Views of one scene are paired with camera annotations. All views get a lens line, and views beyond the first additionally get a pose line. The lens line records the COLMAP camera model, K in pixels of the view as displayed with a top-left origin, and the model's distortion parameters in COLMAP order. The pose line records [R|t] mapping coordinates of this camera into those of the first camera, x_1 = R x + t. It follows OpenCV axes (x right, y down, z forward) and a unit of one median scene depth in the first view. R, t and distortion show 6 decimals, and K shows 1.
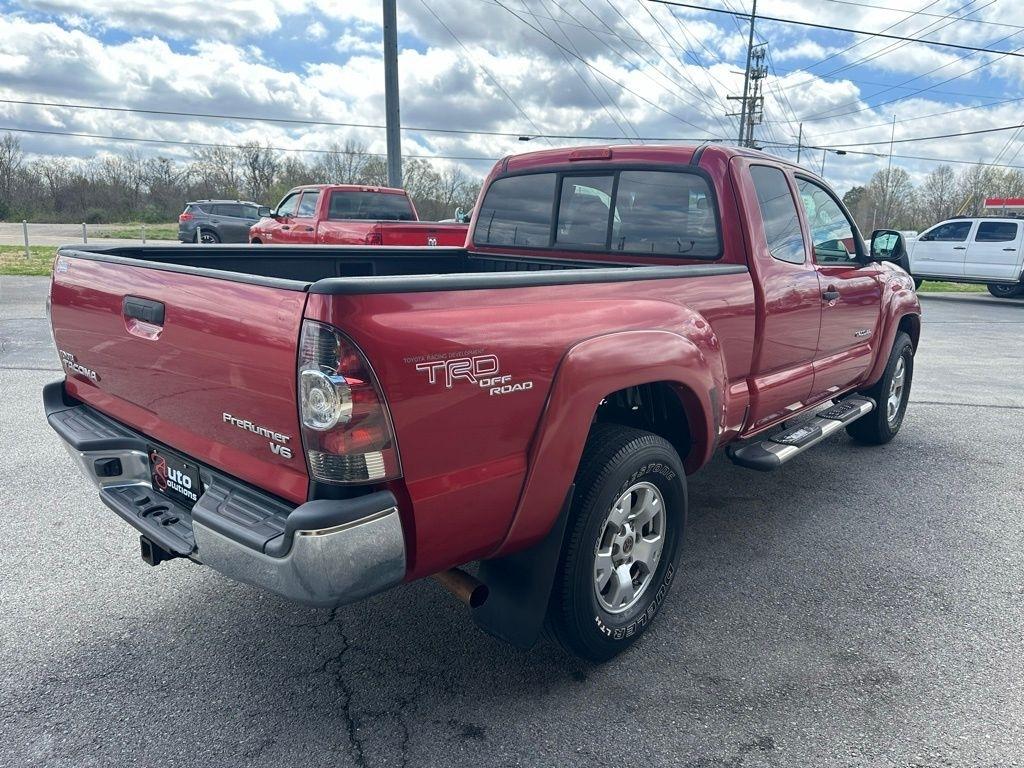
lens RADIAL K [[720.5, 0, 513.0], [0, 720.5, 382.6], [0, 0, 1]] dist [0.017587, -0.019885]
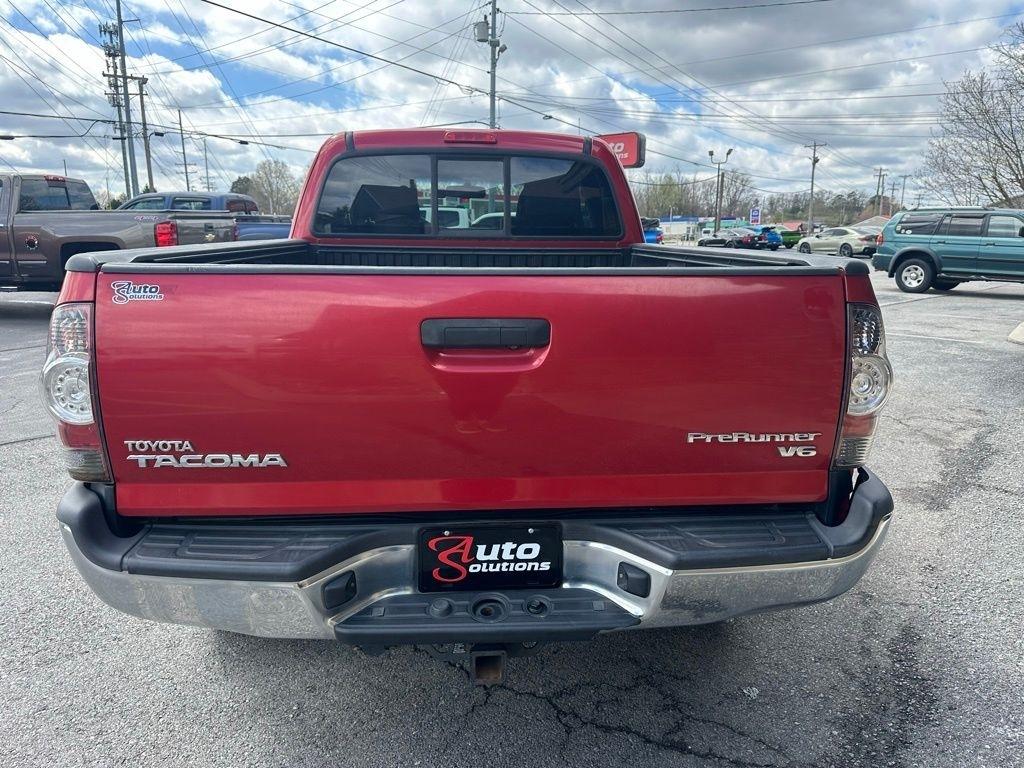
lens RADIAL K [[713.6, 0, 513.5], [0, 713.6, 383.6], [0, 0, 1]] dist [0.052029, -0.059047]
pose [[0.708677, -0.177644, 0.682803, -0.549816], [0.166501, 0.982557, 0.082821, -0.059087], [-0.685605, 0.054994, 0.725893, 0.266837]]
